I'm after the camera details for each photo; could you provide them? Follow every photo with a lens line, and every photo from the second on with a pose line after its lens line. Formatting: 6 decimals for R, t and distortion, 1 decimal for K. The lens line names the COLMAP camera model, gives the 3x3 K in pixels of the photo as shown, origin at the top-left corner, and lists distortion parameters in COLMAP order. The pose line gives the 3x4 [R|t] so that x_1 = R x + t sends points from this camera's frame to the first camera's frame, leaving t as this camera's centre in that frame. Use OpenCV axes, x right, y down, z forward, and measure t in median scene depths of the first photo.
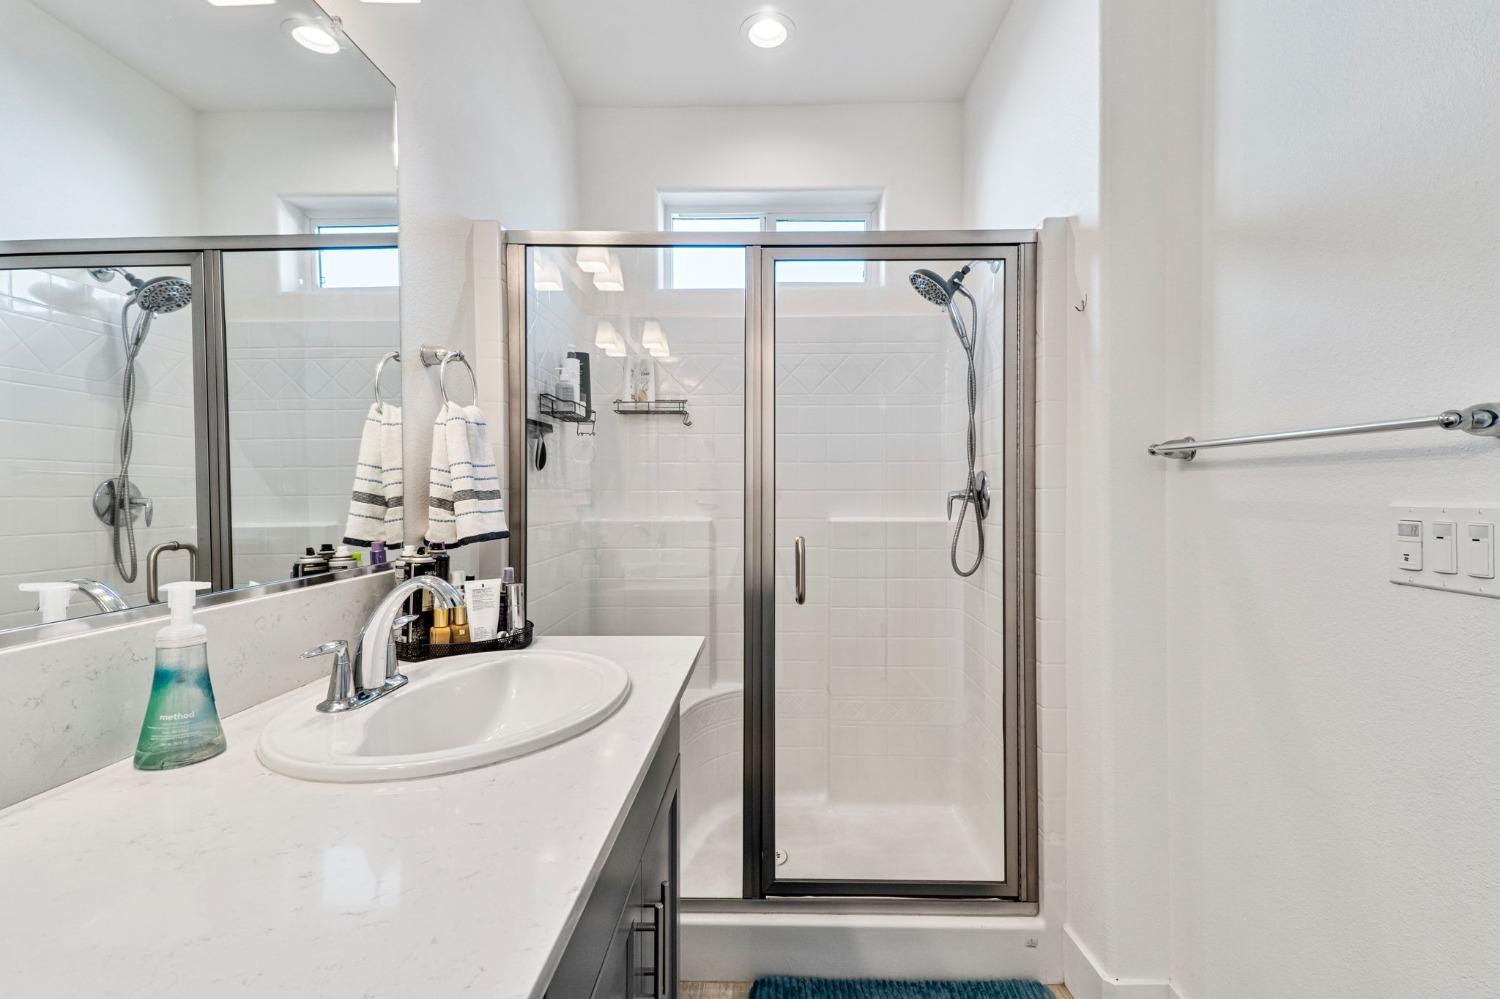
lens RADIAL K [[652.1, 0, 755.2], [0, 652.1, 491.6], [0, 0, 1]] dist [0.001059, -0.000044]
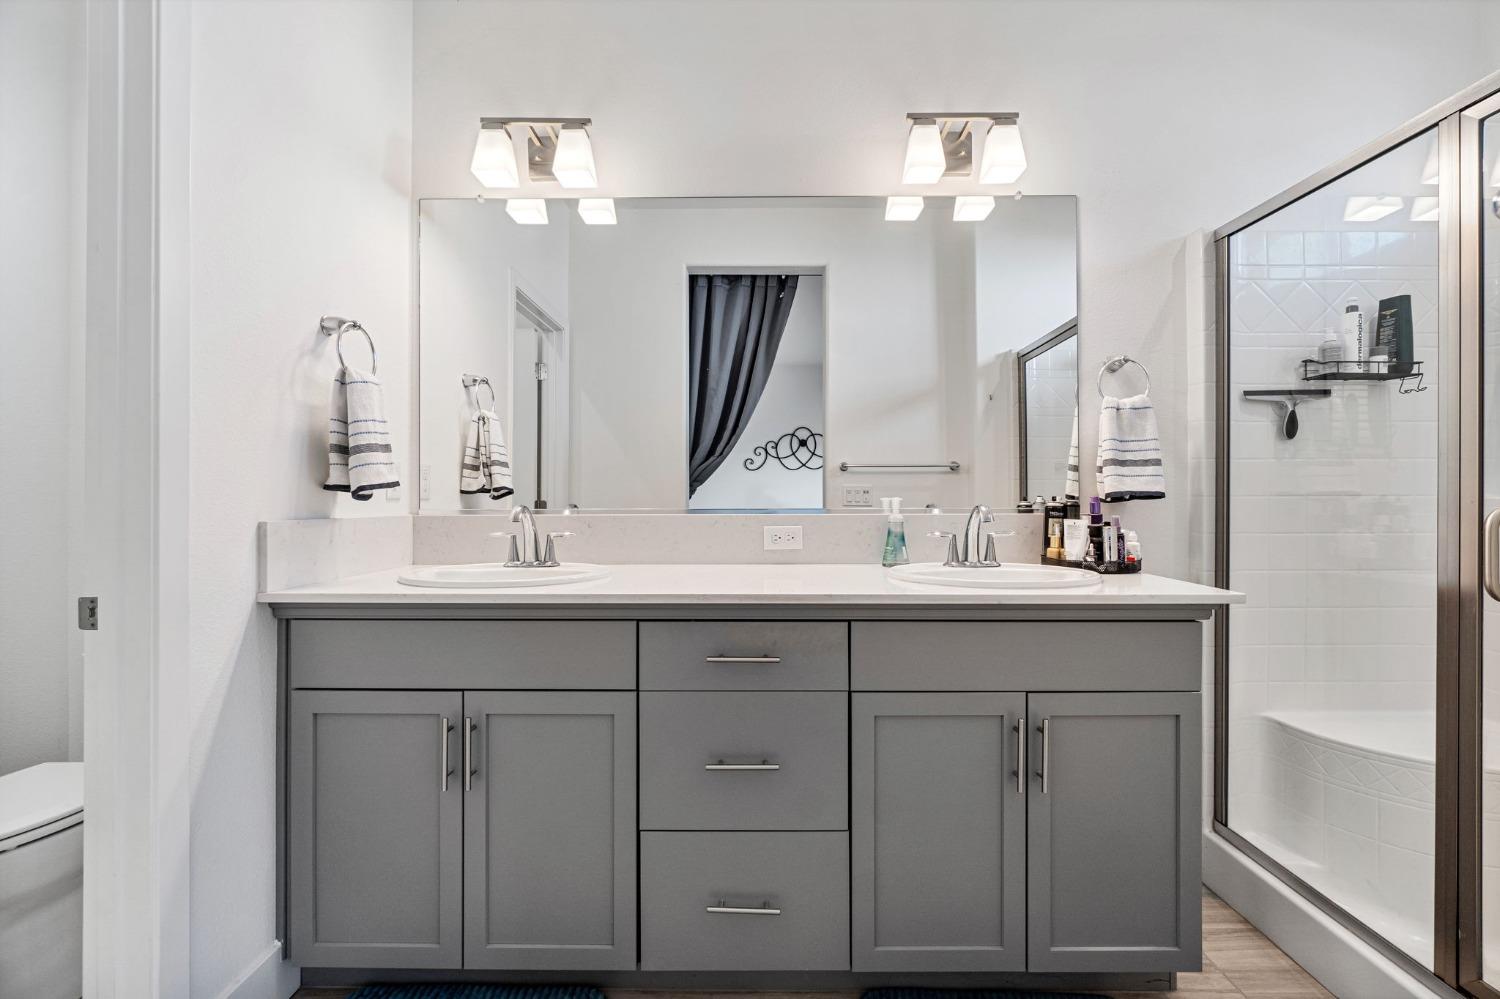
lens RADIAL K [[652.1, 0, 755.8], [0, 652.1, 495.8], [0, 0, 1]] dist [0.001059, -0.000044]
pose [[0.013275, -0.000723, -0.999912, 0.922735], [0.001884, 0.999998, -0.000698, 0.073923], [0.999910, -0.001875, 0.013277, 0.236152]]
